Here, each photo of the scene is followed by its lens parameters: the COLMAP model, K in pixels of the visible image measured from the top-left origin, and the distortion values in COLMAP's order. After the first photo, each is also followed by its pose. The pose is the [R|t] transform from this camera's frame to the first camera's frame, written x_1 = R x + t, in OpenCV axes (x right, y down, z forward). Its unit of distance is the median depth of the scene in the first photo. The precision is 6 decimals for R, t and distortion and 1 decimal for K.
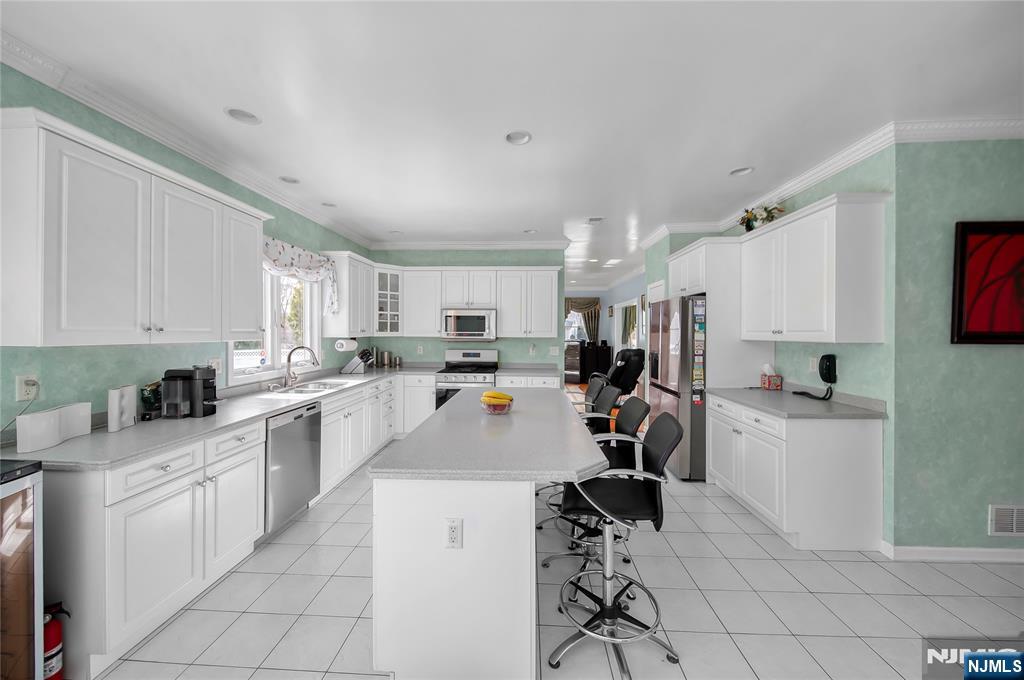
lens RADIAL K [[373.2, 0, 511.1], [0, 373.2, 333.4], [0, 0, 1]] dist [0.001495, 0.000033]
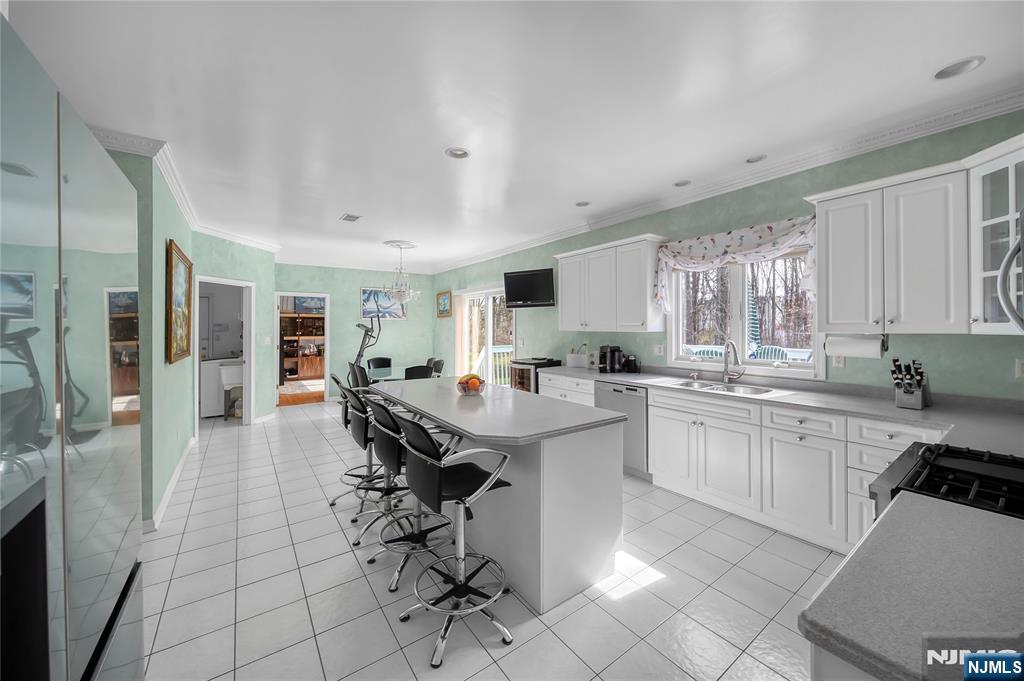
lens RADIAL K [[373.2, 0, 509.2], [0, 373.2, 329.6], [0, 0, 1]] dist [0.001495, 0.000033]
pose [[-0.781101, 0.005163, -0.624383, 0.360703], [0.001456, 0.999978, 0.006447, 0.001144], [0.624403, 0.004127, -0.781092, 1.183205]]
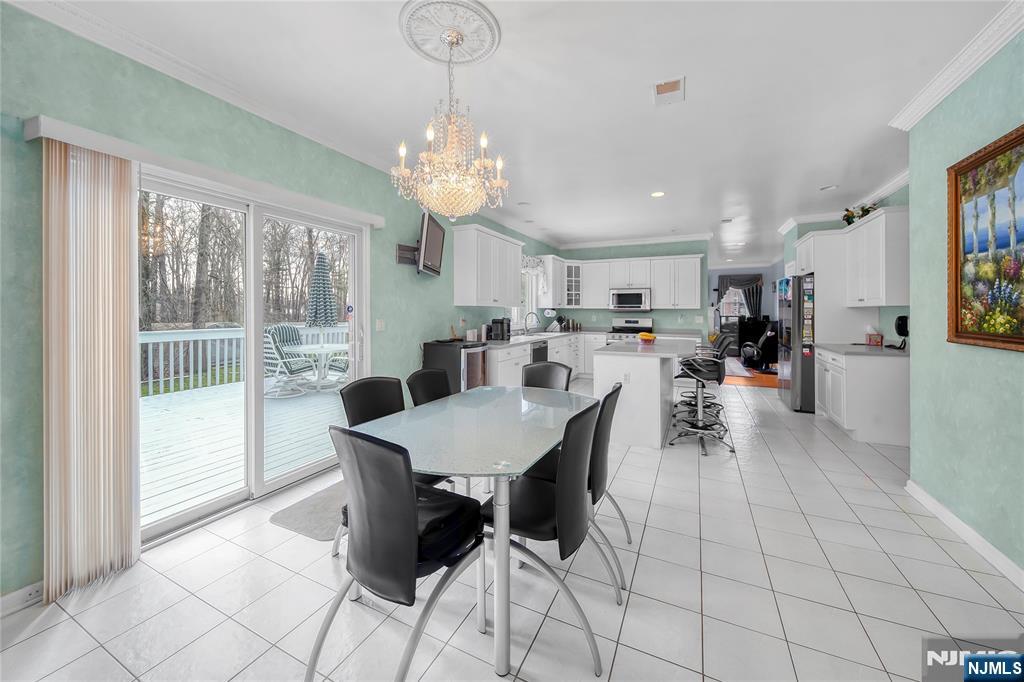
lens RADIAL K [[373.2, 0, 517.0], [0, 373.2, 306.6], [0, 0, 1]] dist [0.001495, 0.000033]
pose [[0.921023, -0.005443, -0.389470, 0.051552], [-0.001181, 0.999859, -0.016766, 0.031888], [0.389507, 0.015902, 0.920886, -0.548077]]
